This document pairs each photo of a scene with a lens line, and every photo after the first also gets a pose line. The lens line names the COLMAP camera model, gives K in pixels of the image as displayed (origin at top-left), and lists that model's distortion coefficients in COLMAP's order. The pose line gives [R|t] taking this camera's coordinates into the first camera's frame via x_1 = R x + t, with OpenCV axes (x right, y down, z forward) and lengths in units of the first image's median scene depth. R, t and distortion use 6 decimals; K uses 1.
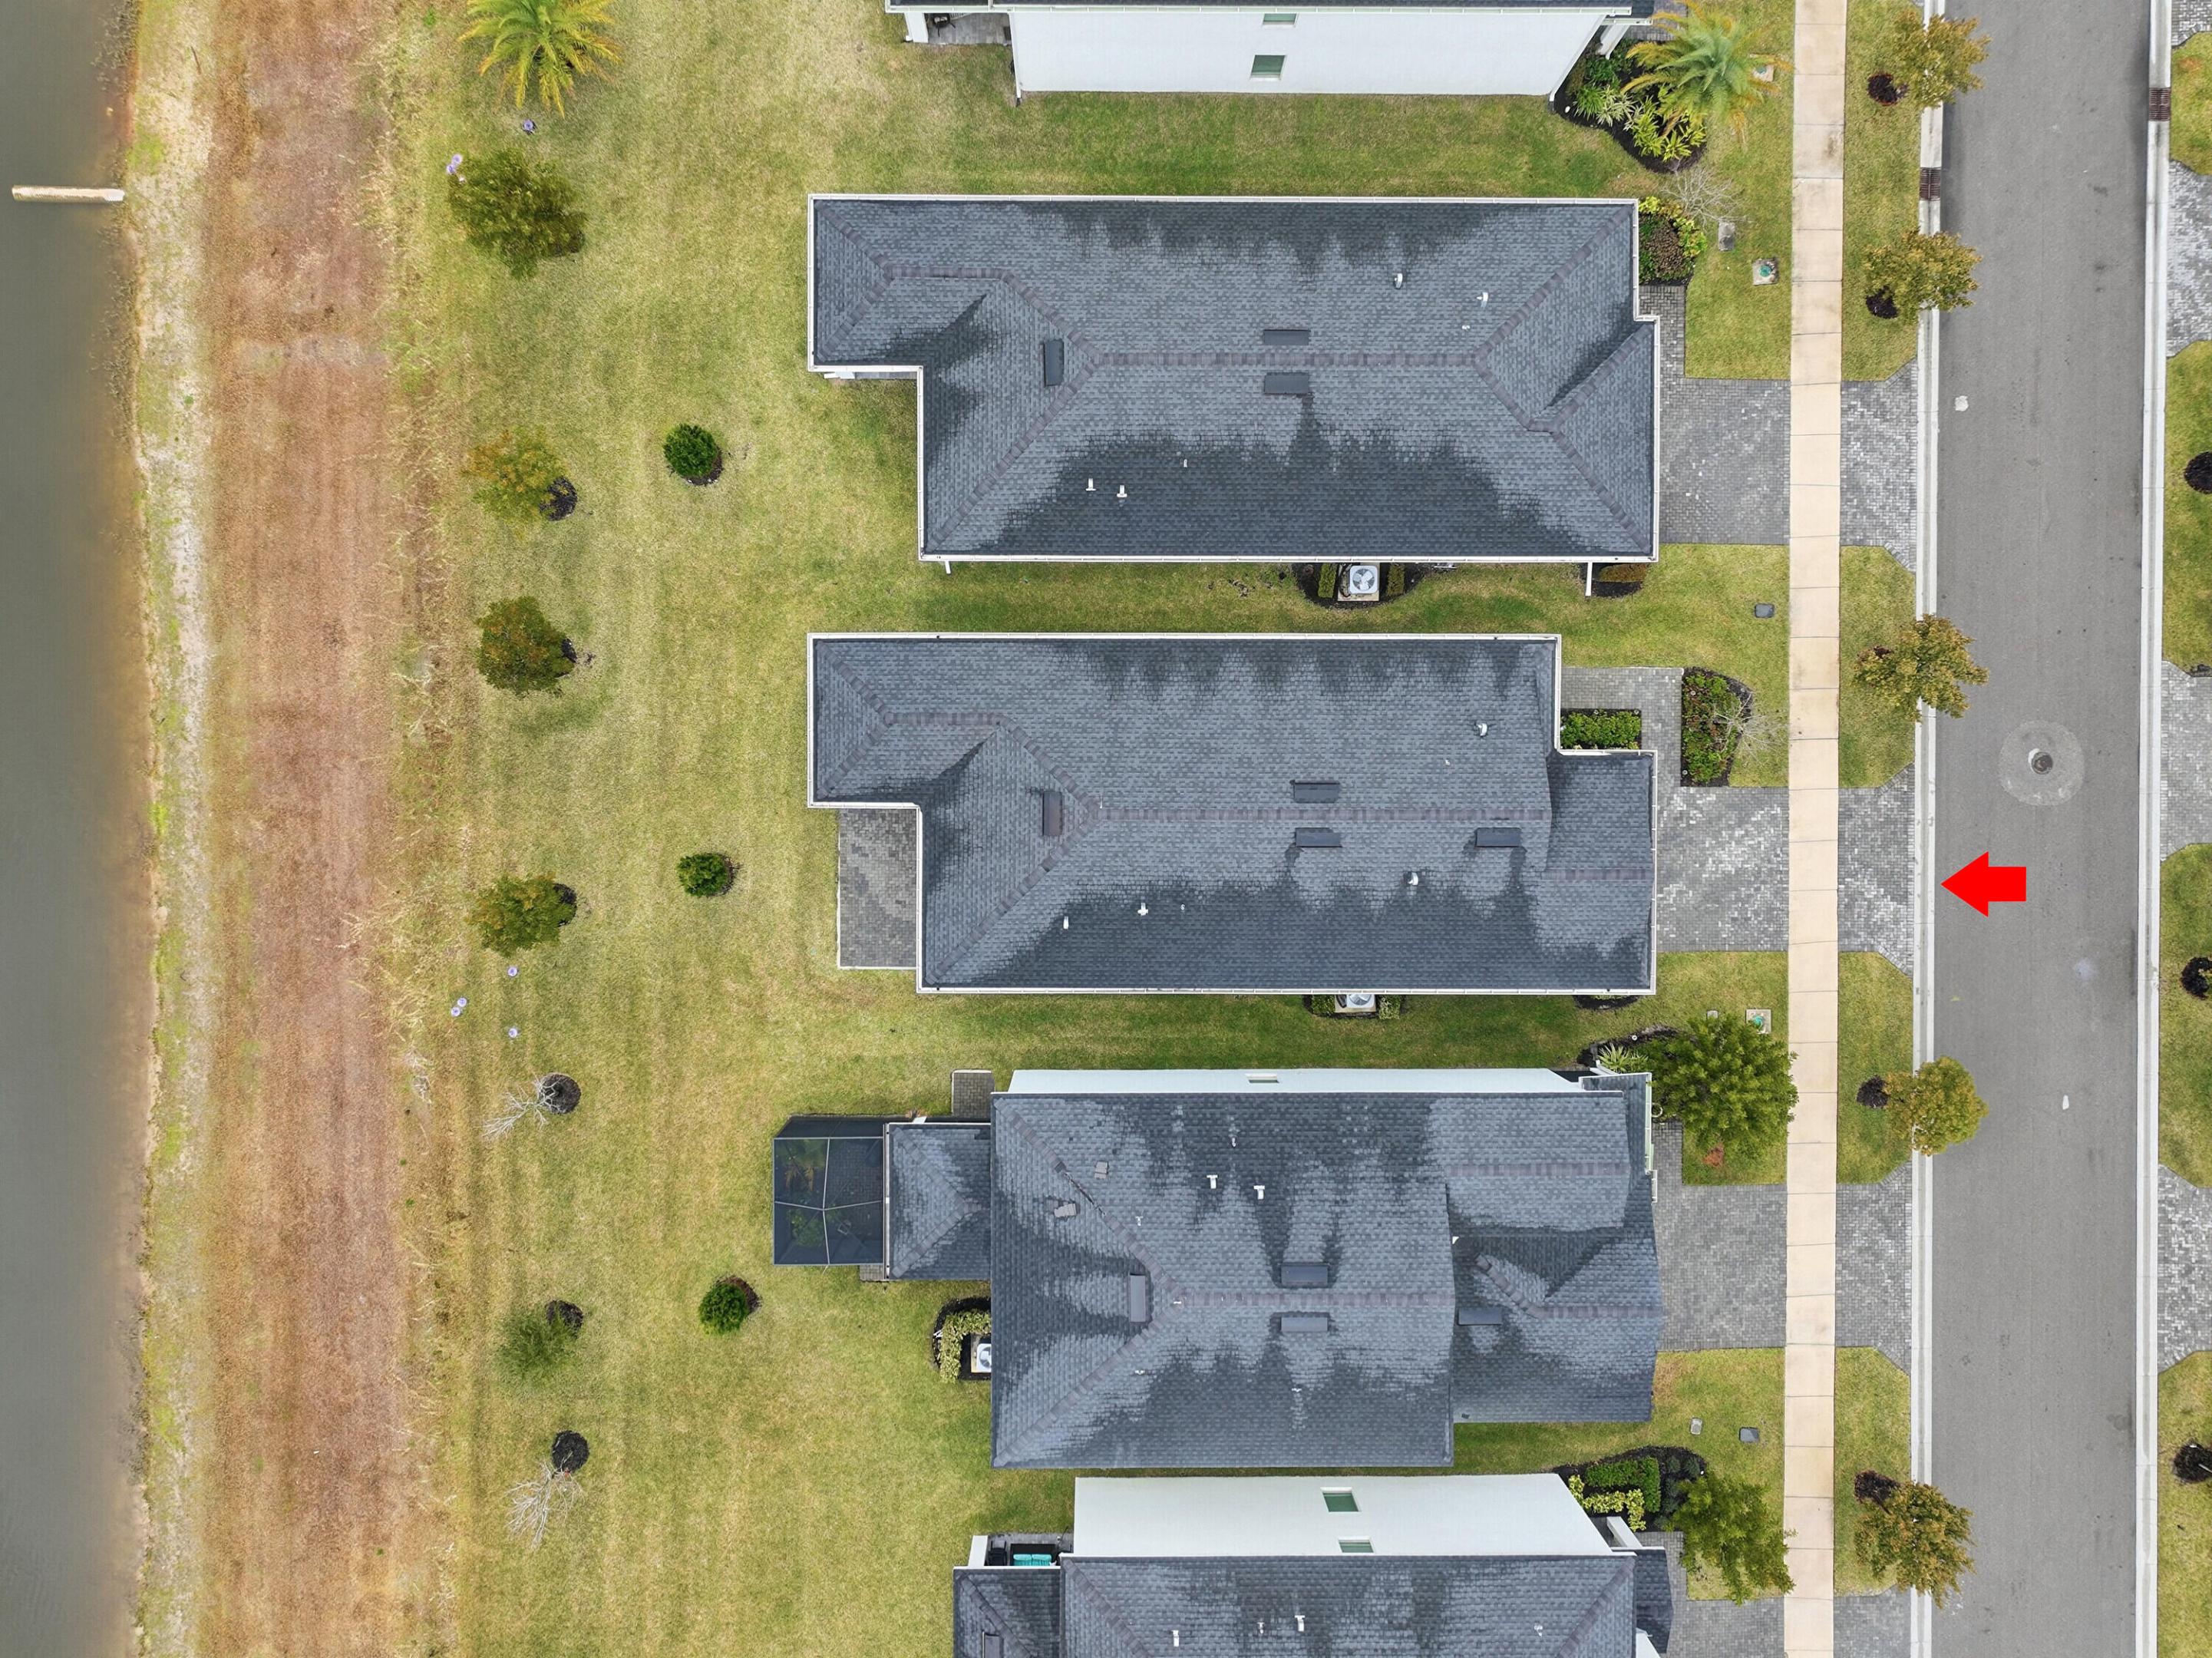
lens RADIAL K [[1559.8, 0, 1104.7], [0, 1559.8, 817.4], [0, 0, 1]] dist [0.005605, 0.007939]
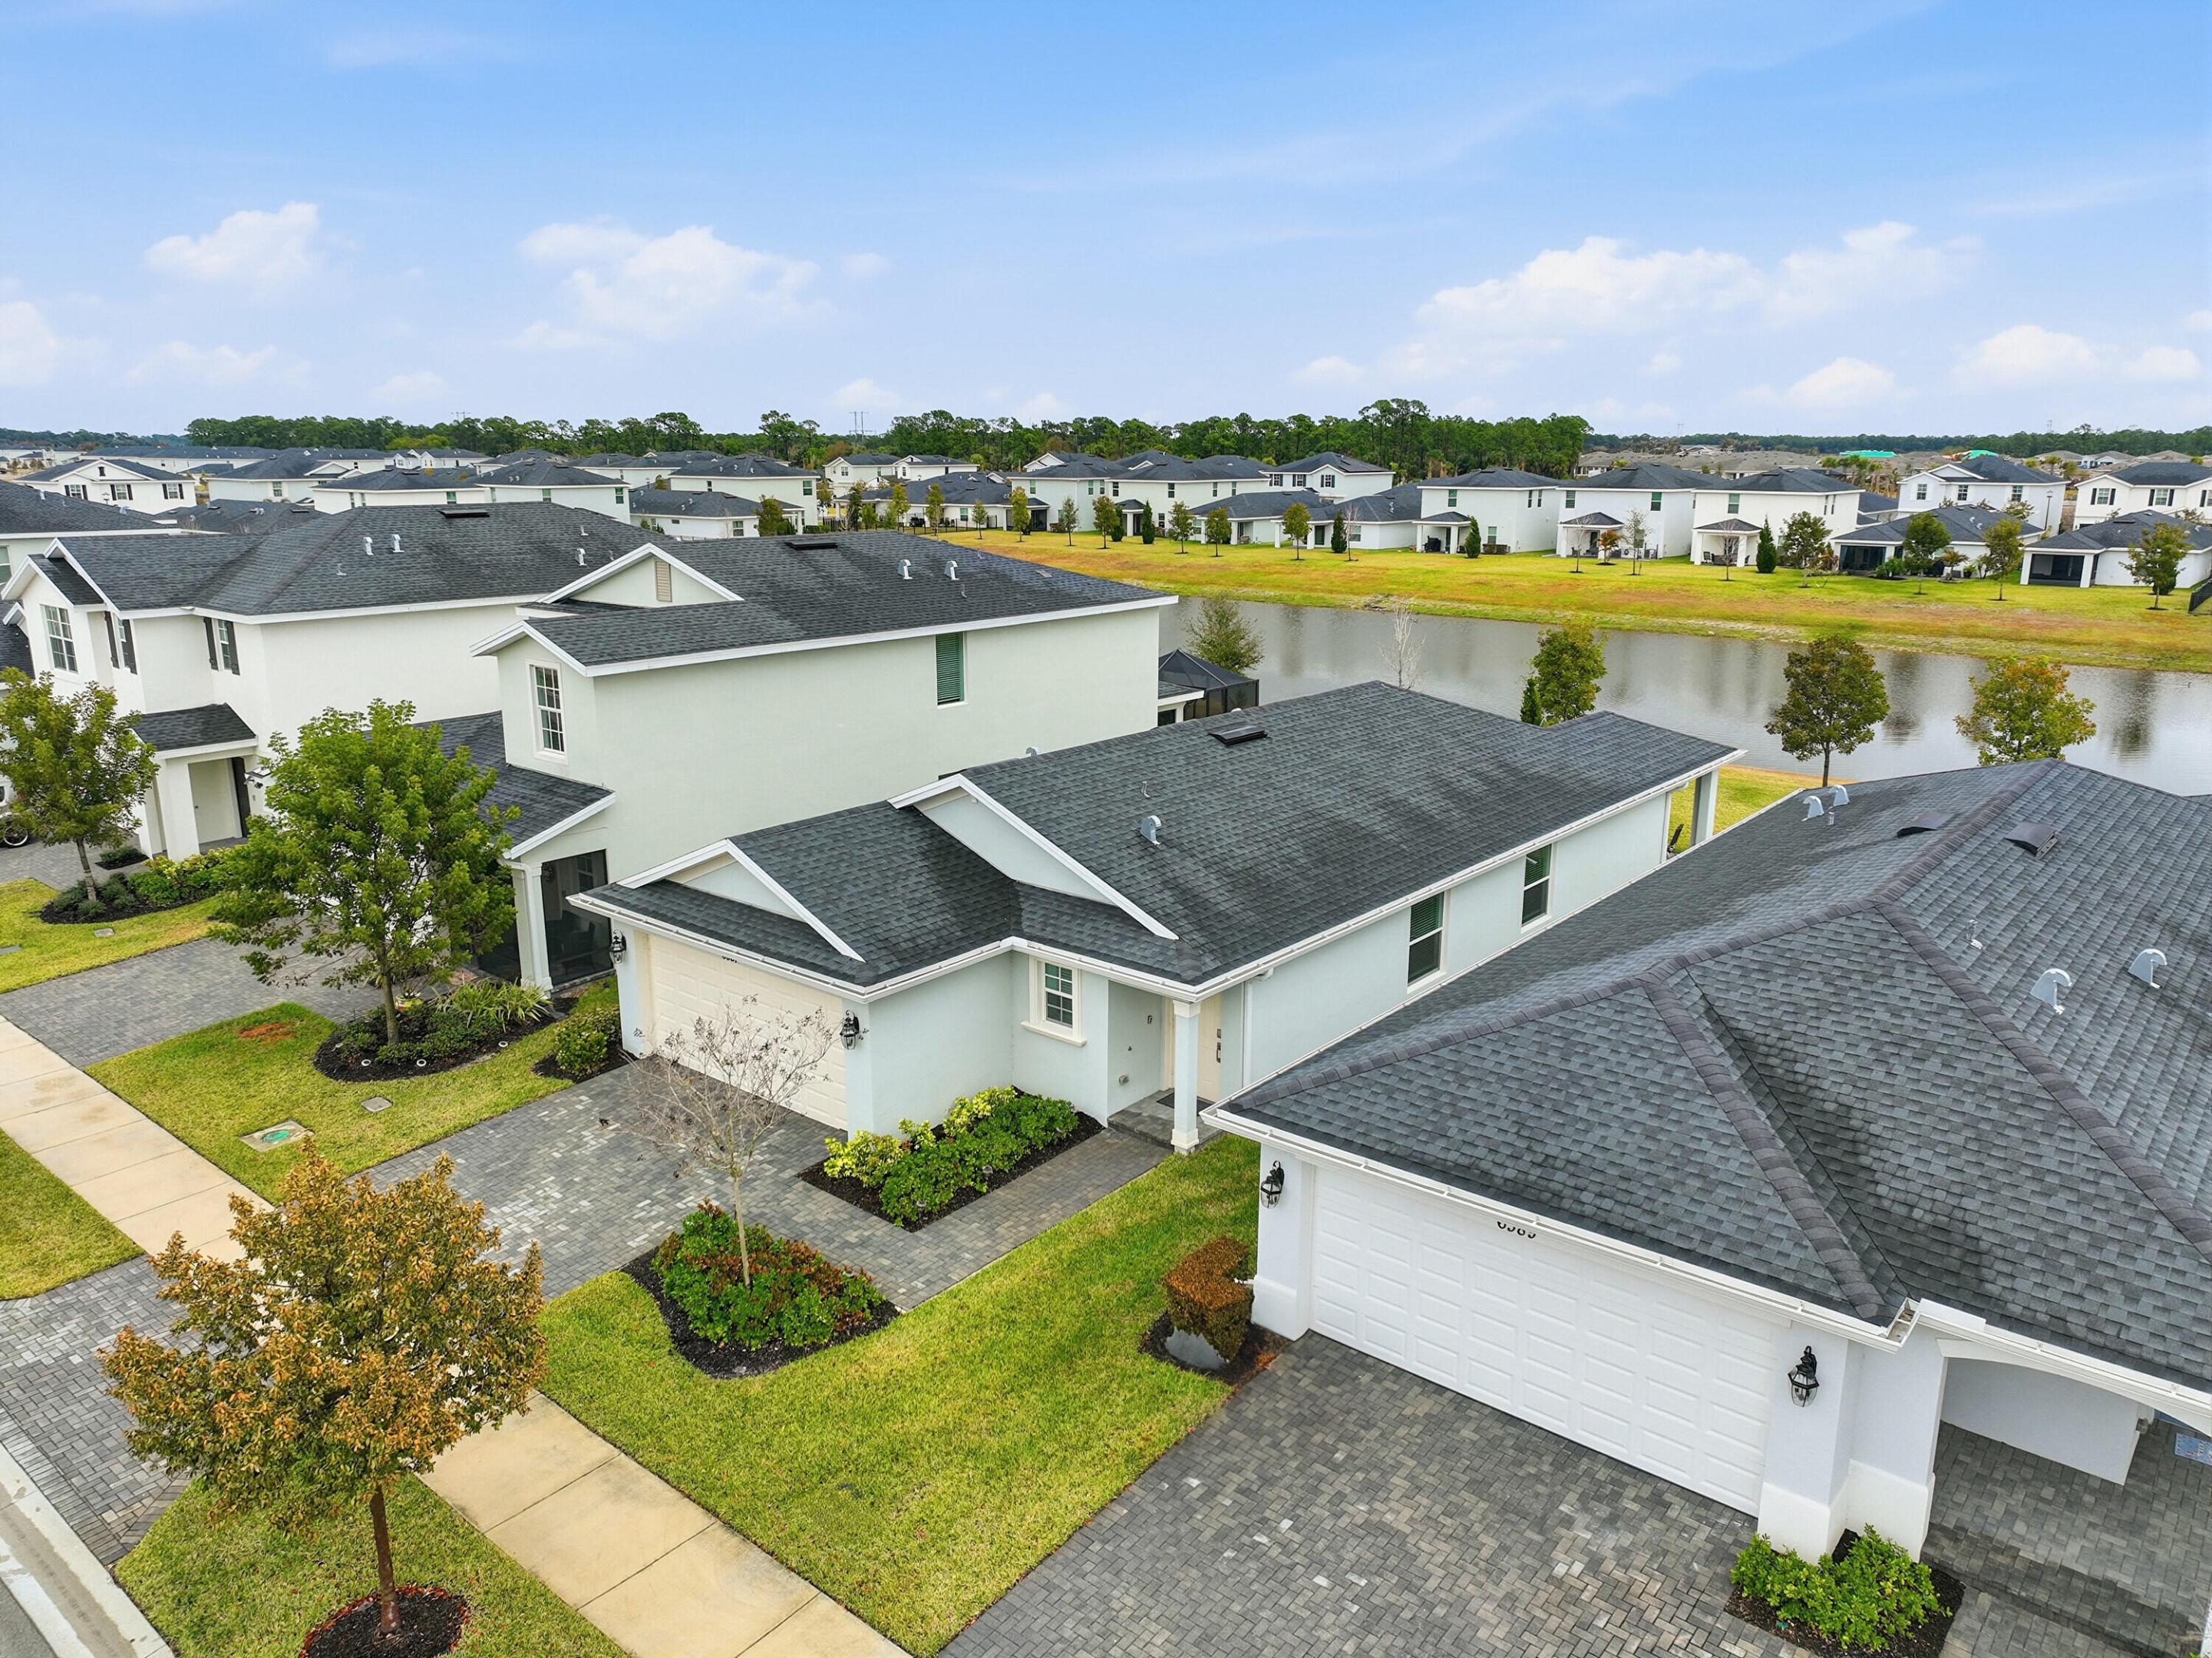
lens RADIAL K [[1555.8, 0, 1104.6], [0, 1555.8, 820.8], [0, 0, 1]] dist [0.005767, 0.001884]
pose [[-0.641101, 0.170609, -0.748253, 0.598514], [-0.767209, -0.167259, 0.619205, -0.343413], [-0.019510, 0.971039, 0.238123, 0.791888]]
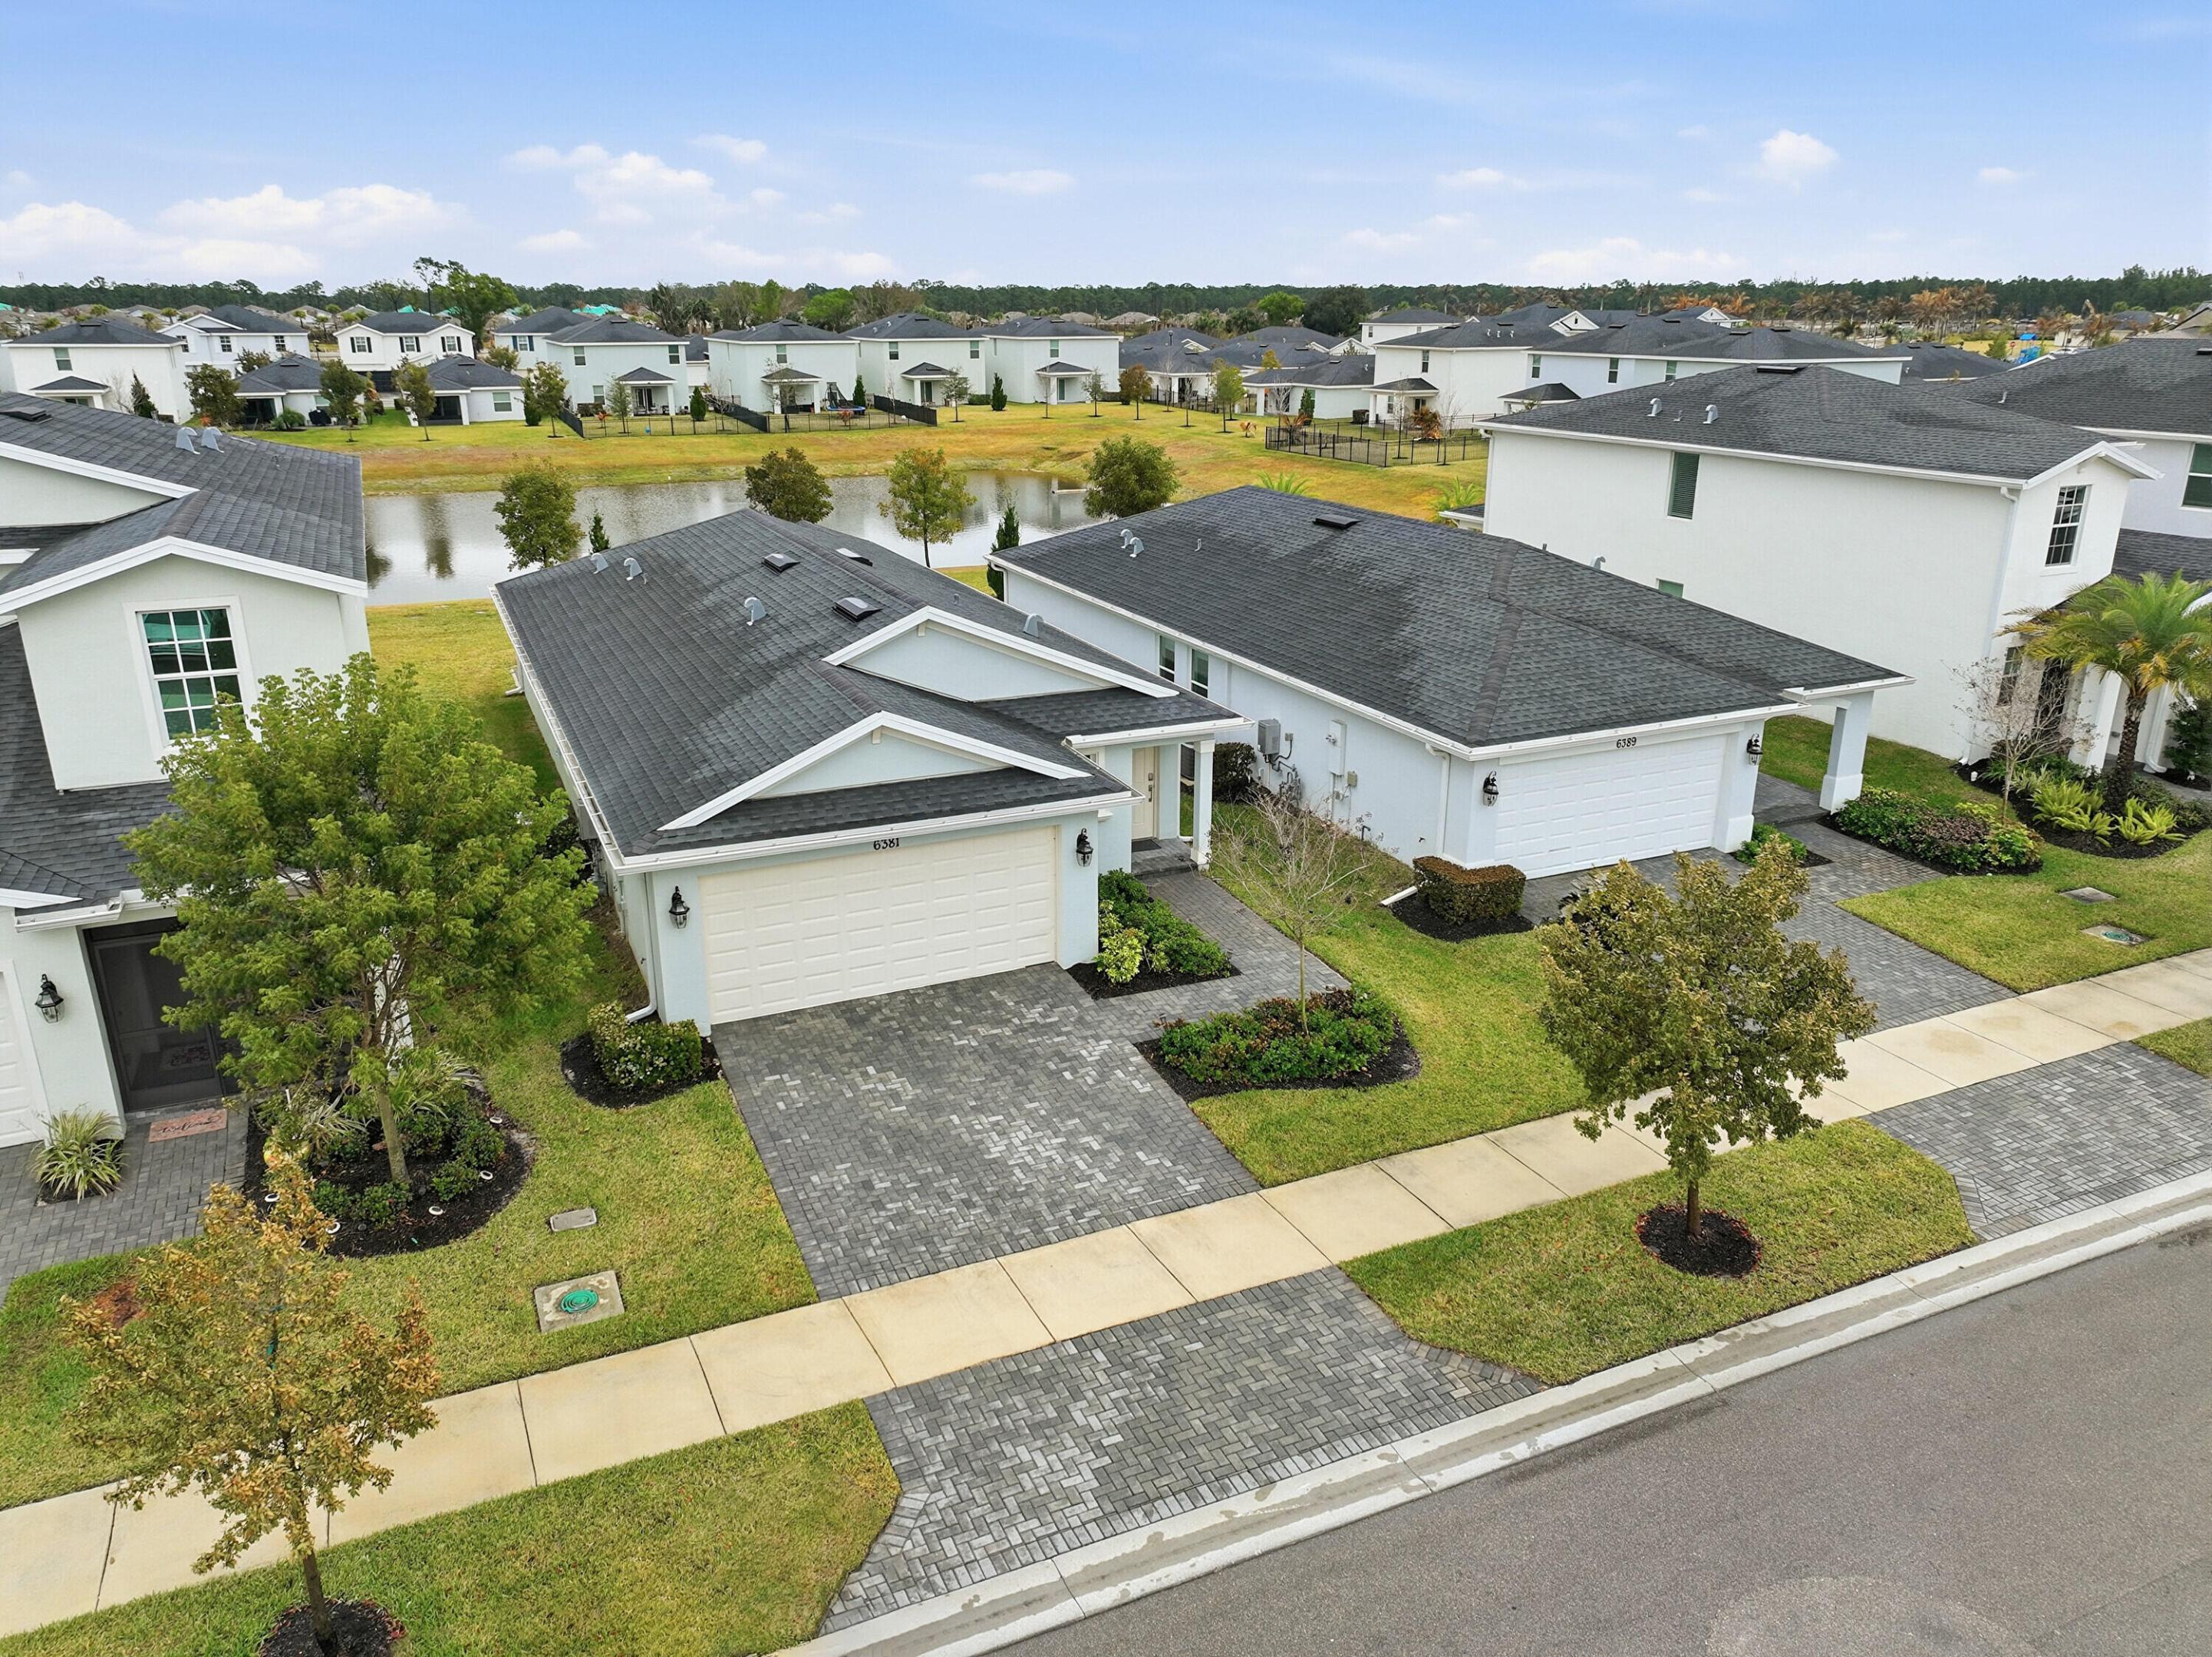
lens RADIAL K [[1555.6, 0, 1104.6], [0, 1555.6, 820.3], [0, 0, 1]] dist [0.005767, 0.001884]
pose [[0.414884, 0.278836, -0.866096, 0.715105], [-0.909813, 0.116129, -0.398439, 0.149164], [-0.010520, 0.953292, 0.301869, 0.812519]]
